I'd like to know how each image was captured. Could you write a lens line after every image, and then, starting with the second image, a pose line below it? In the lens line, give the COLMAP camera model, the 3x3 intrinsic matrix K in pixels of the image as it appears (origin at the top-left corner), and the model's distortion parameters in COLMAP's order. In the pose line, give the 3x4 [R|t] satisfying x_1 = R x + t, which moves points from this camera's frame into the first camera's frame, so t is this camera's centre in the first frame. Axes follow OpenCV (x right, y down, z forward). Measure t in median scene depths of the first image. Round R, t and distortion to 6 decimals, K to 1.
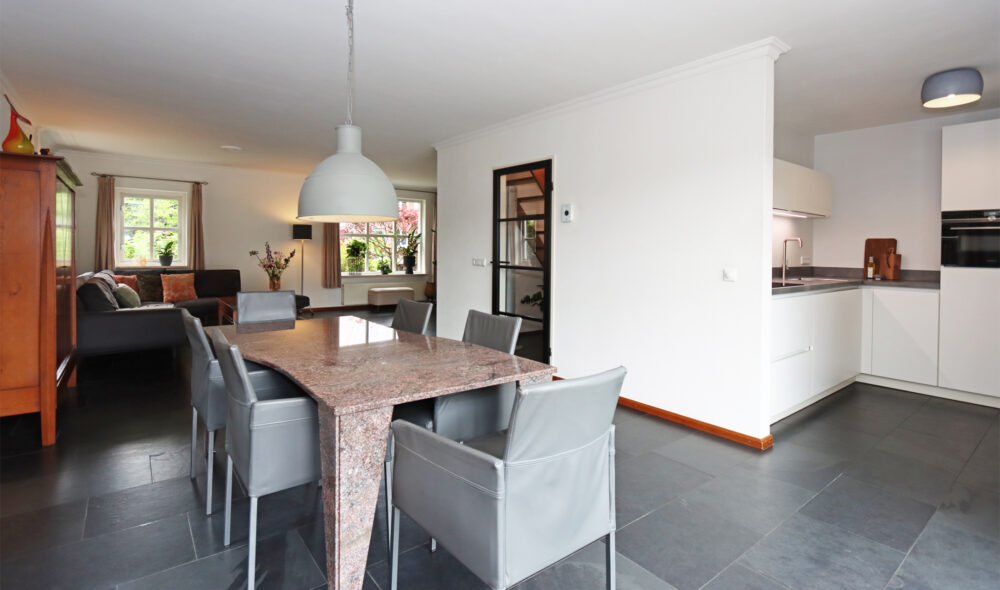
lens RADIAL K [[470.8, 0, 480.2], [0, 470.8, 250.7], [0, 0, 1]] dist [-0.000845, 0.000188]
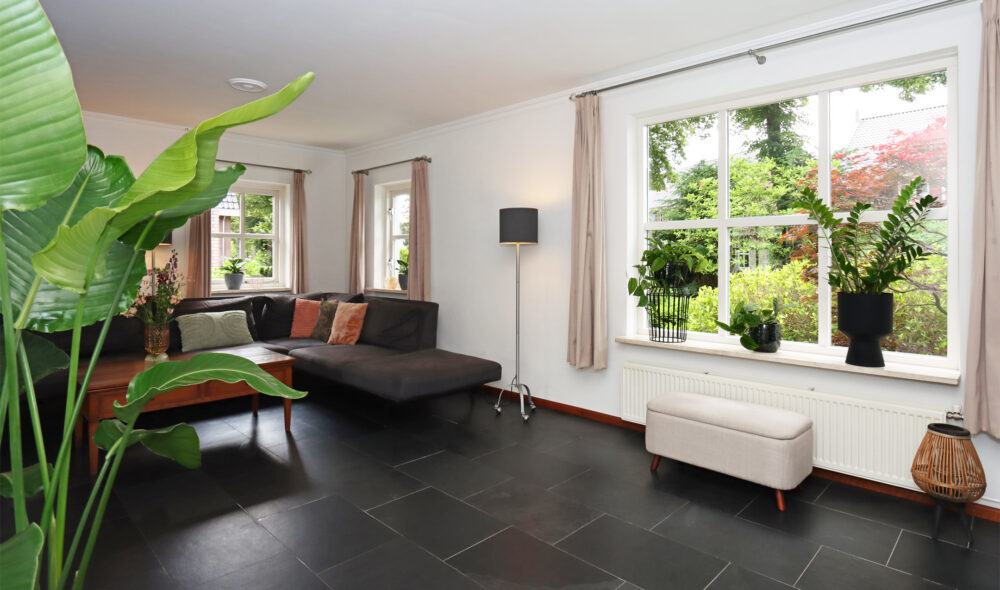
lens RADIAL K [[543.3, 0, 501.6], [0, 543.3, 256.9], [0, 0, 1]] dist [0.003138, 0.000410]
pose [[0.156230, -0.017143, -0.987572, 0.133833], [-0.003344, 0.999834, -0.017885, -0.002007], [0.987715, 0.006097, 0.156147, 1.038413]]
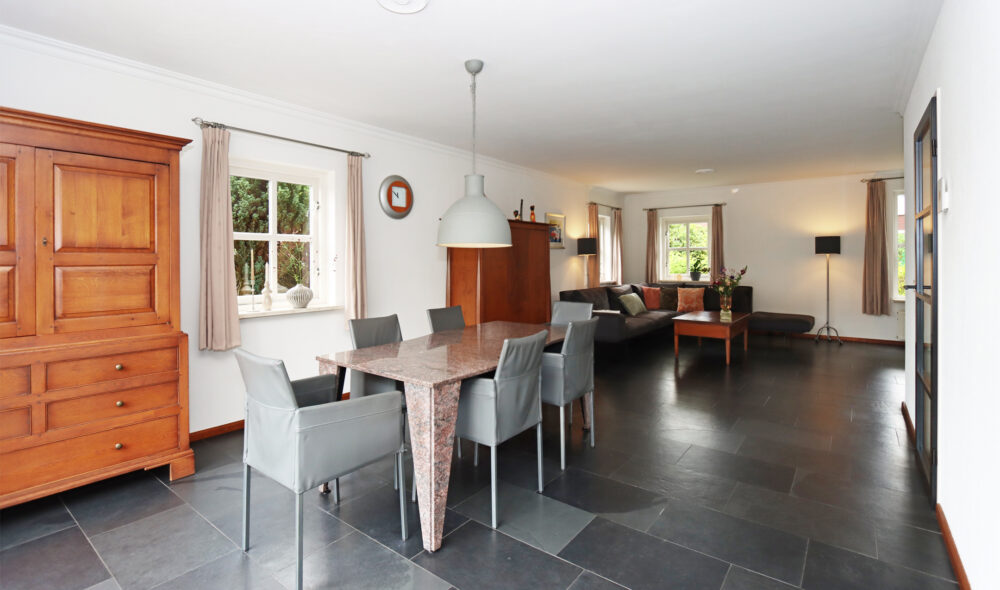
lens RADIAL K [[474.9, 0, 498.3], [0, 474.9, 261.1], [0, 0, 1]] dist [-0.000135, -0.000416]
pose [[0.266419, -0.013926, -0.963757, 0.327601], [0.003781, 0.999903, -0.013403, -0.001998], [0.963850, -0.000073, 0.266446, 0.233371]]
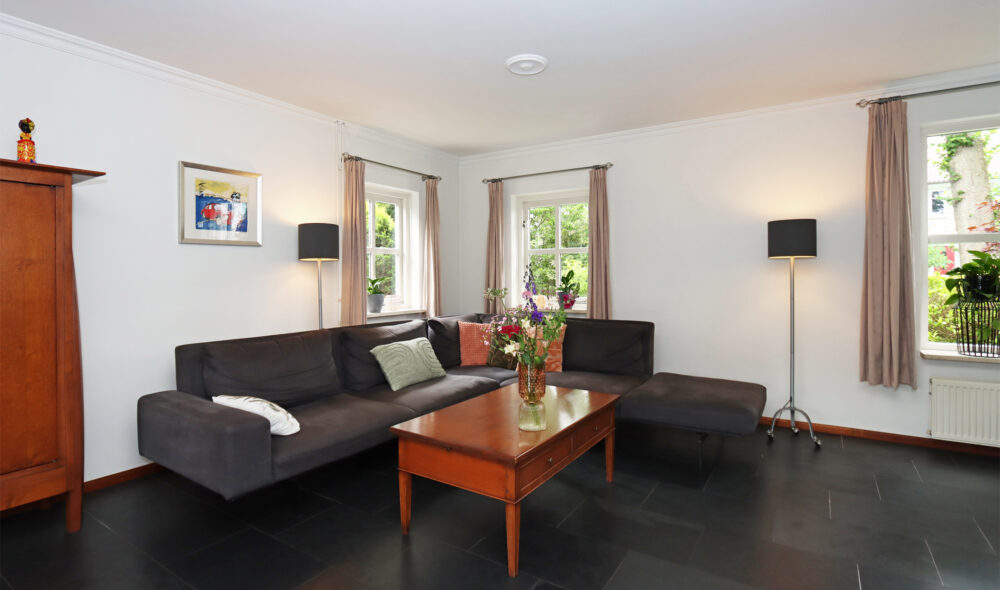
lens RADIAL K [[502.0, 0, 512.8], [0, 502.0, 278.2], [0, 0, 1]] dist [-0.001029, 0.000212]
pose [[0.360699, -0.008995, -0.932639, -0.067604], [0.007007, 0.999951, -0.006934, -0.004402], [0.932656, -0.004034, 0.360744, 0.707627]]
